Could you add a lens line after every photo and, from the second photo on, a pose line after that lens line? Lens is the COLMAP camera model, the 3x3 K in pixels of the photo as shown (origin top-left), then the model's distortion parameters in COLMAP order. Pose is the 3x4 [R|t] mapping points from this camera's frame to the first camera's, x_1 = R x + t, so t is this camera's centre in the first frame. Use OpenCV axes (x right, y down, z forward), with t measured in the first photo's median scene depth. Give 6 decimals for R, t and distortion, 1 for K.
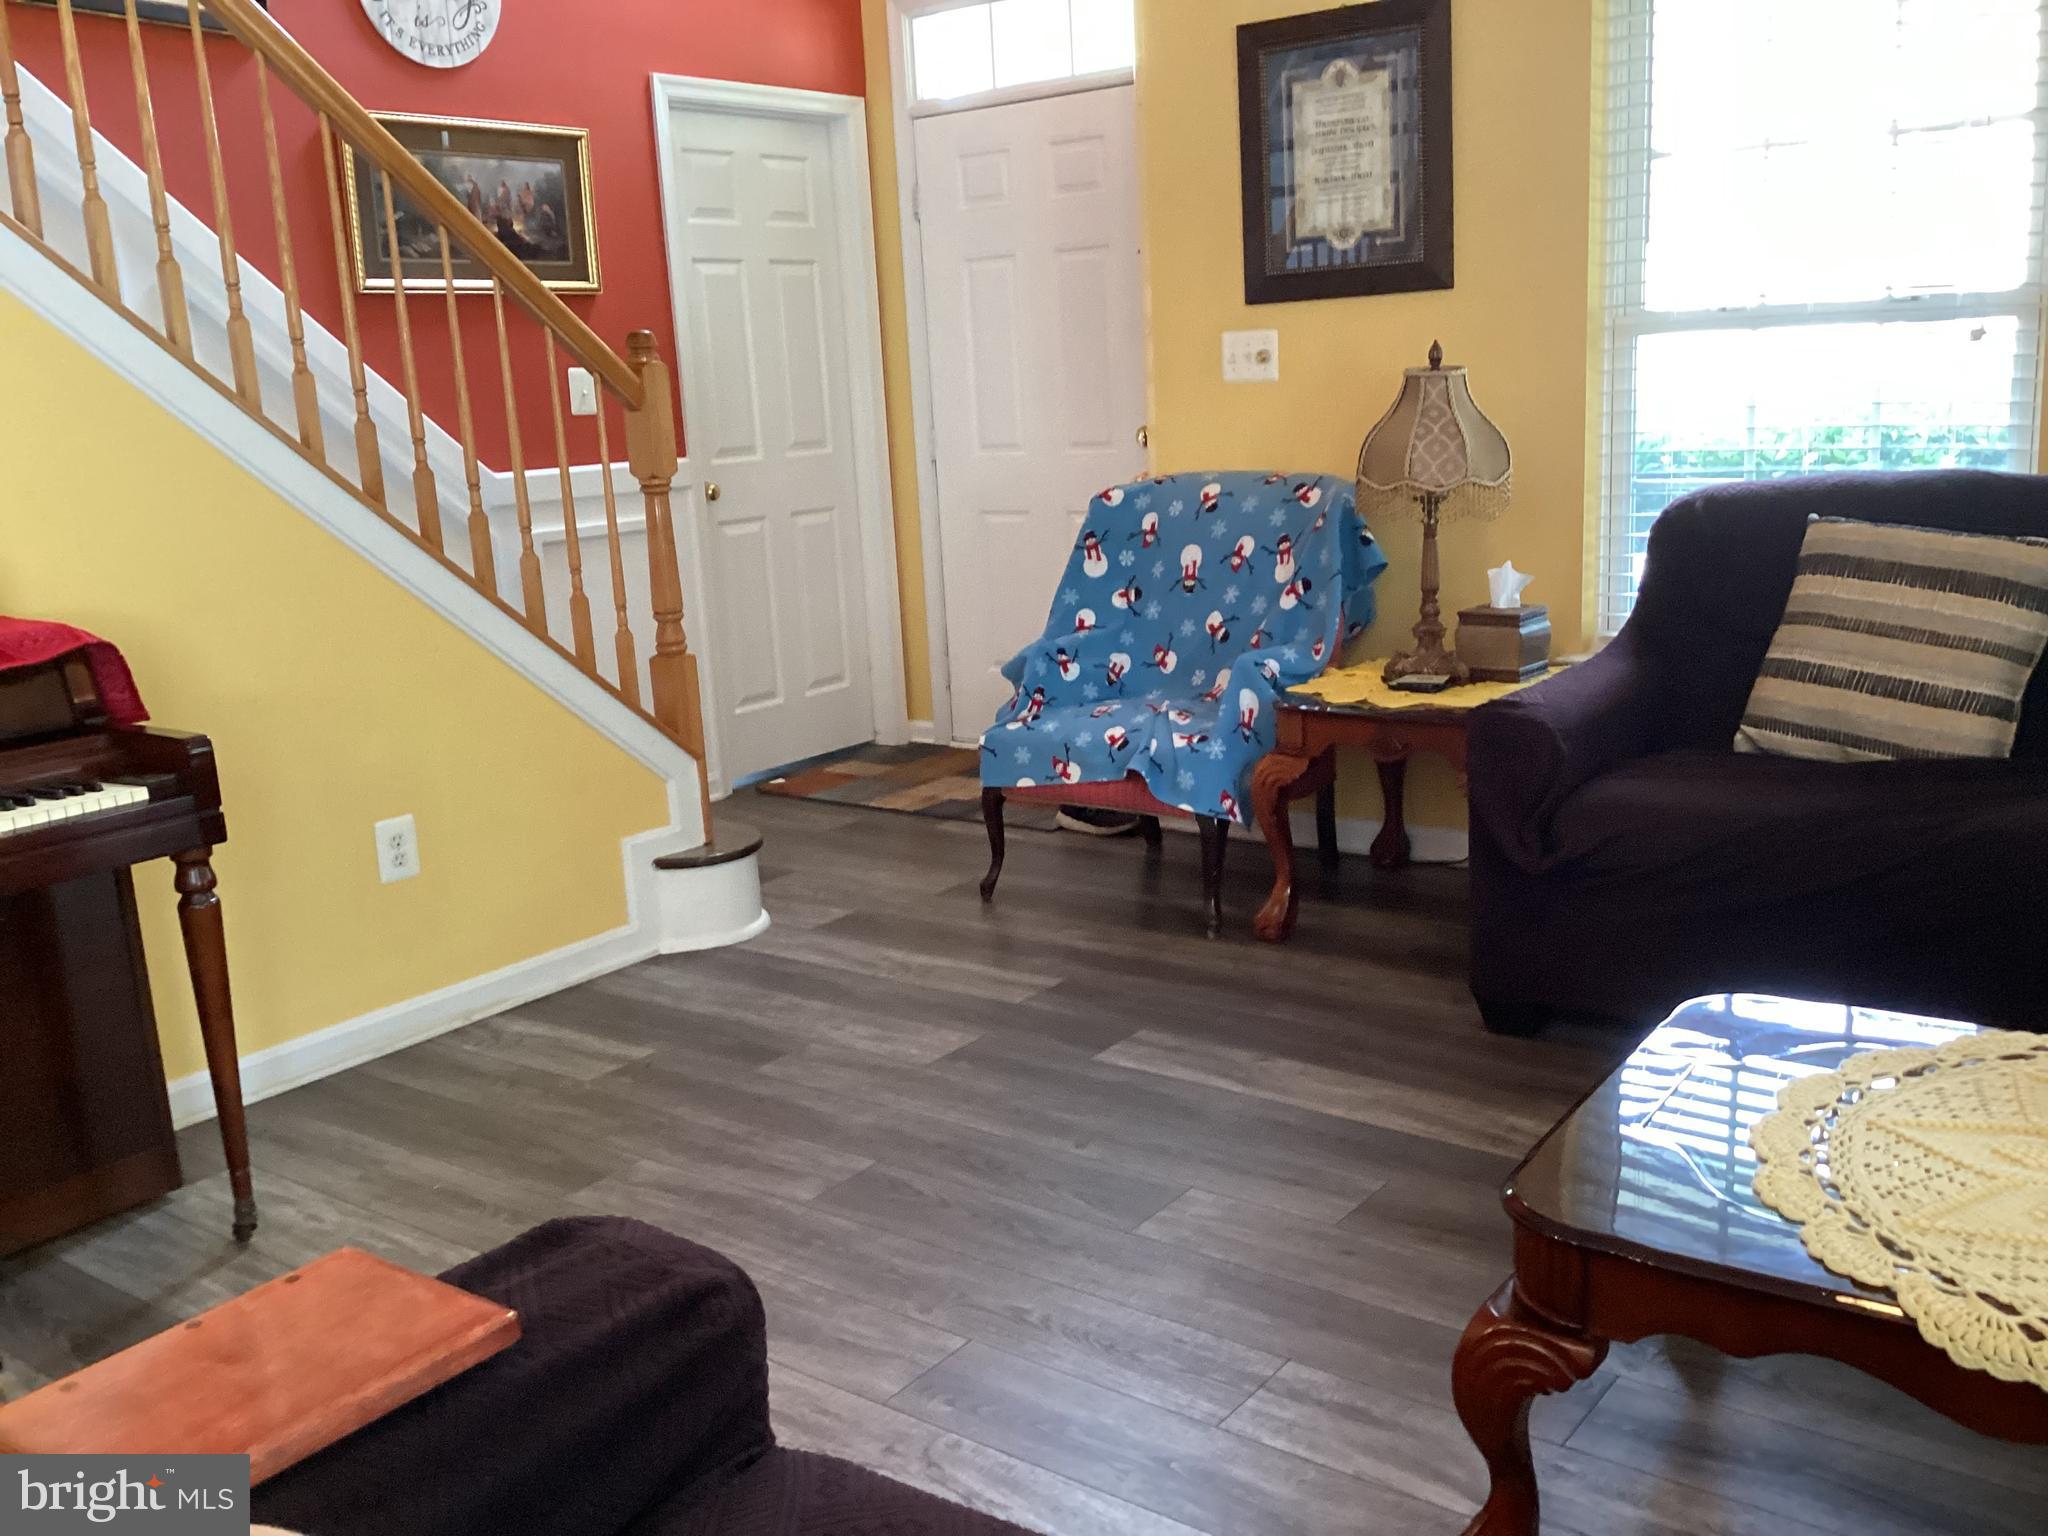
lens RADIAL K [[1844.0, 0, 1016.5], [0, 1844.0, 761.1], [0, 0, 1]] dist [0.080012, -0.102902]
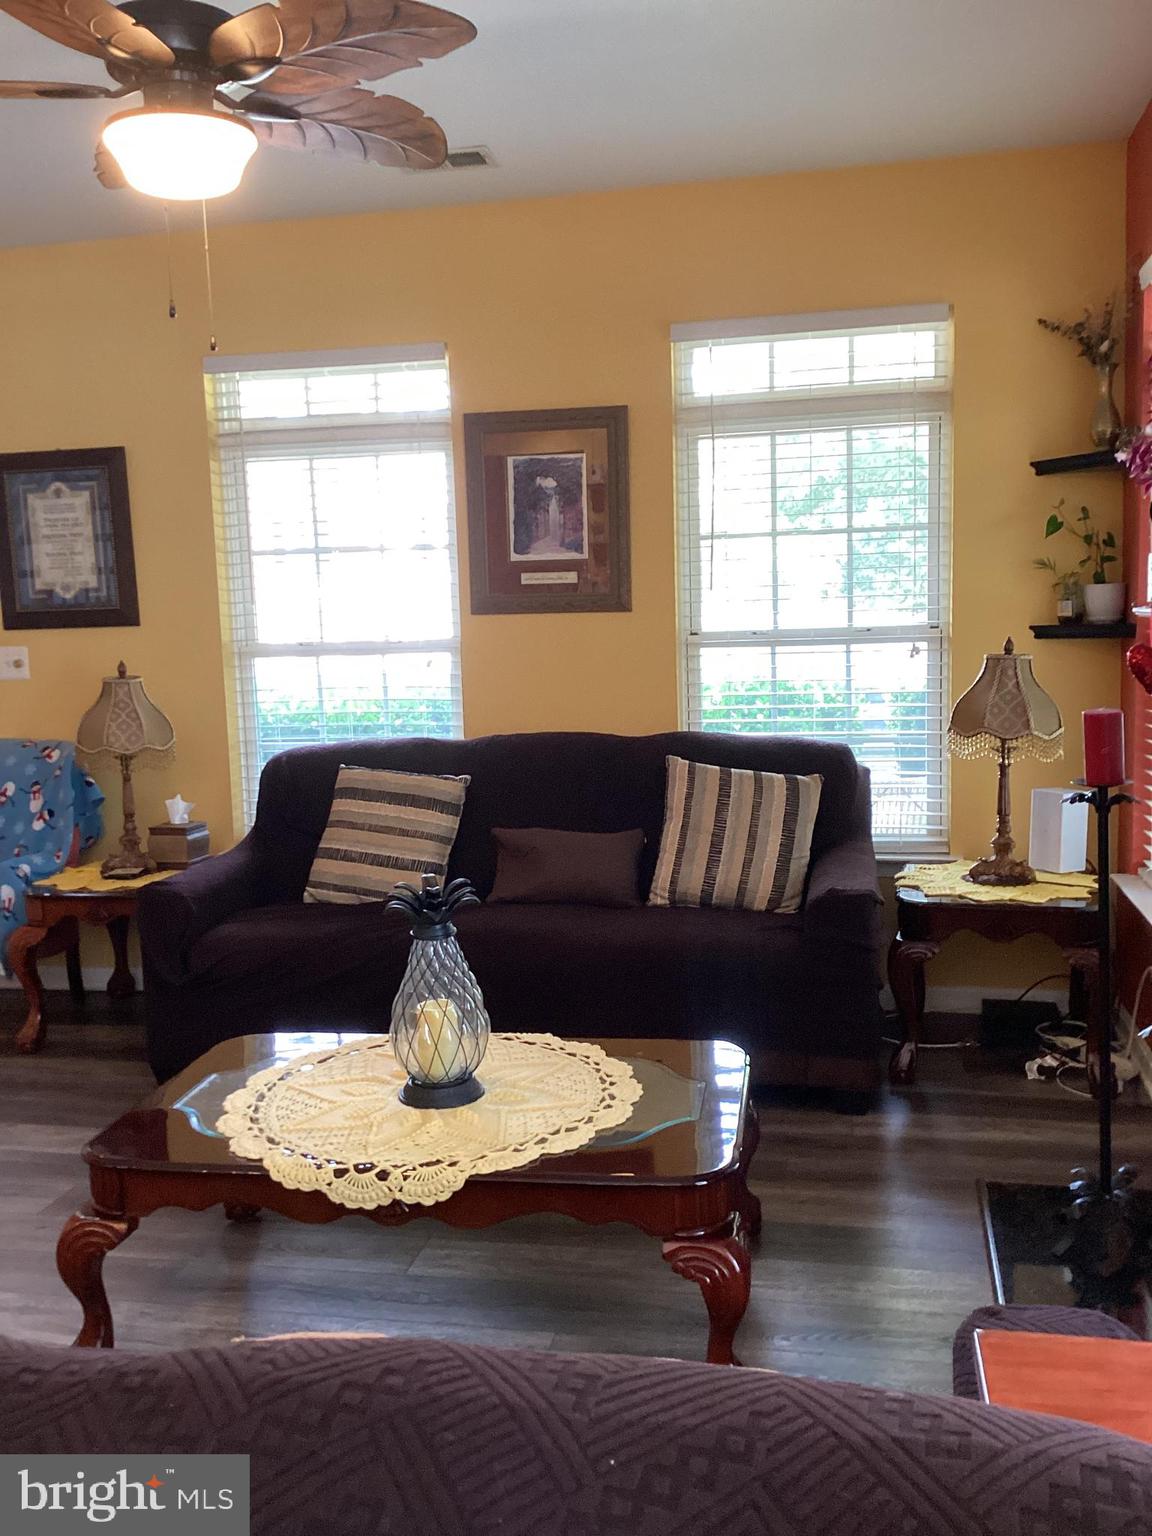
lens RADIAL K [[1383.0, 0, 580.5], [0, 1383.0, 766.8], [0, 0, 1]] dist [0.080012, -0.102902]
pose [[0.898426, -0.026343, 0.438333, 0.050002], [0.077097, 0.992156, -0.098396, 0.013846], [-0.432303, 0.122196, 0.893410, -0.232231]]
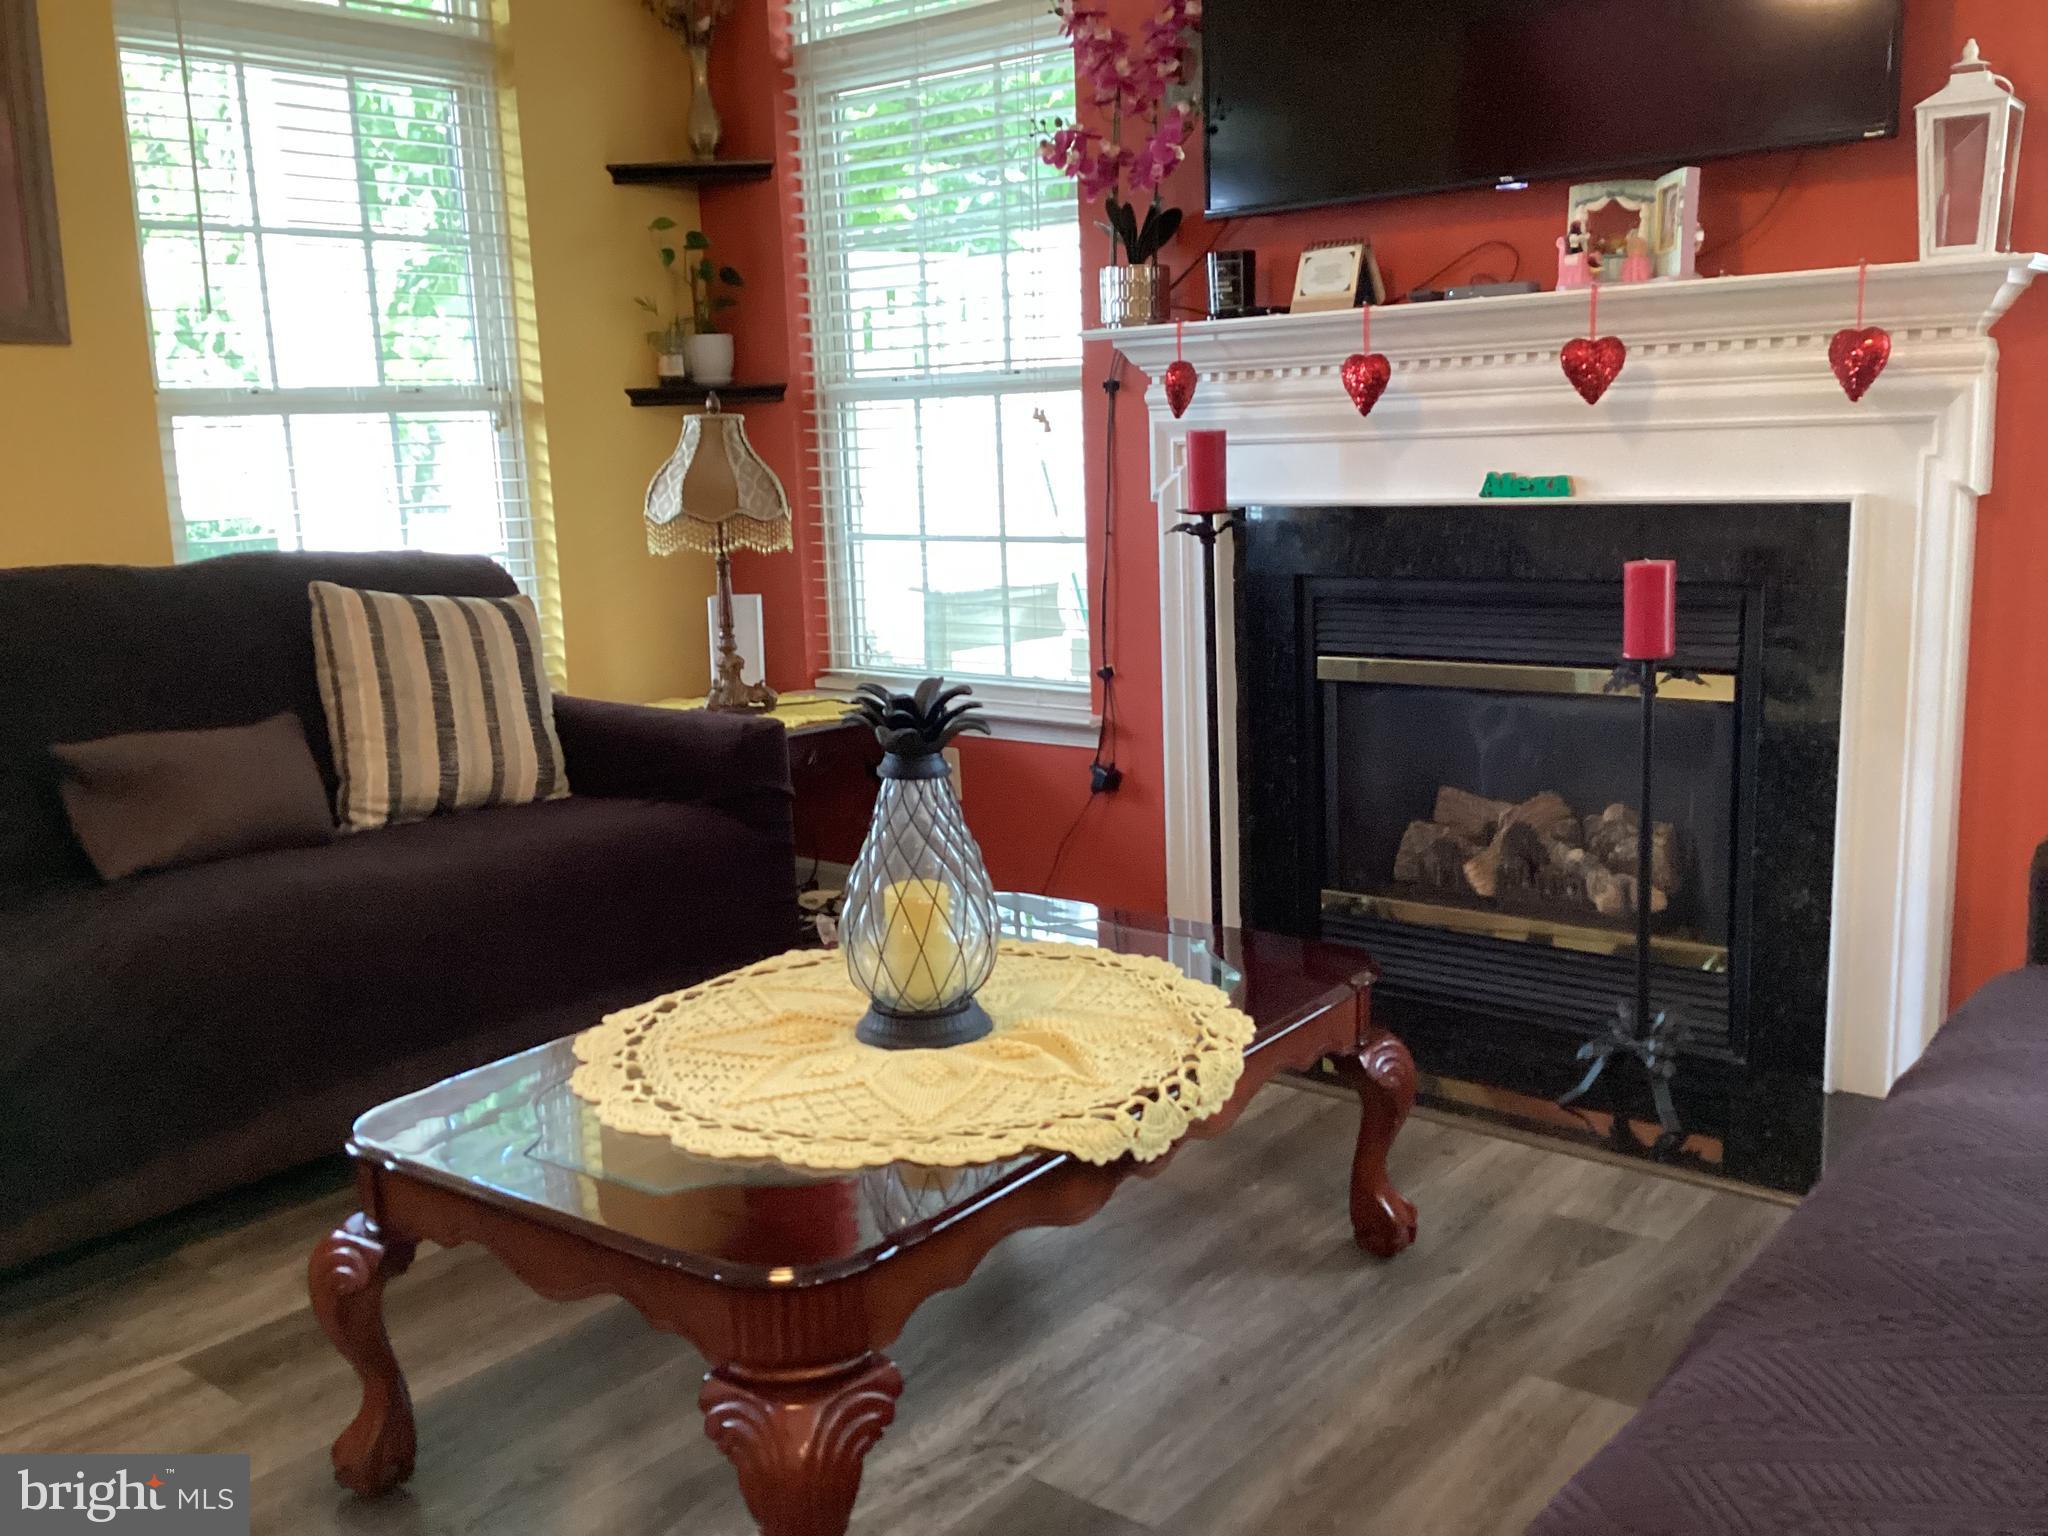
lens RADIAL K [[1844.0, 0, 1035.1], [0, 1844.0, 781.9], [0, 0, 1]] dist [0.080012, -0.102902]
pose [[0.036350, -0.143006, 0.989054, -0.275739], [0.242437, 0.961405, 0.130098, -0.039418], [-0.969486, 0.235054, 0.069617, 0.350131]]
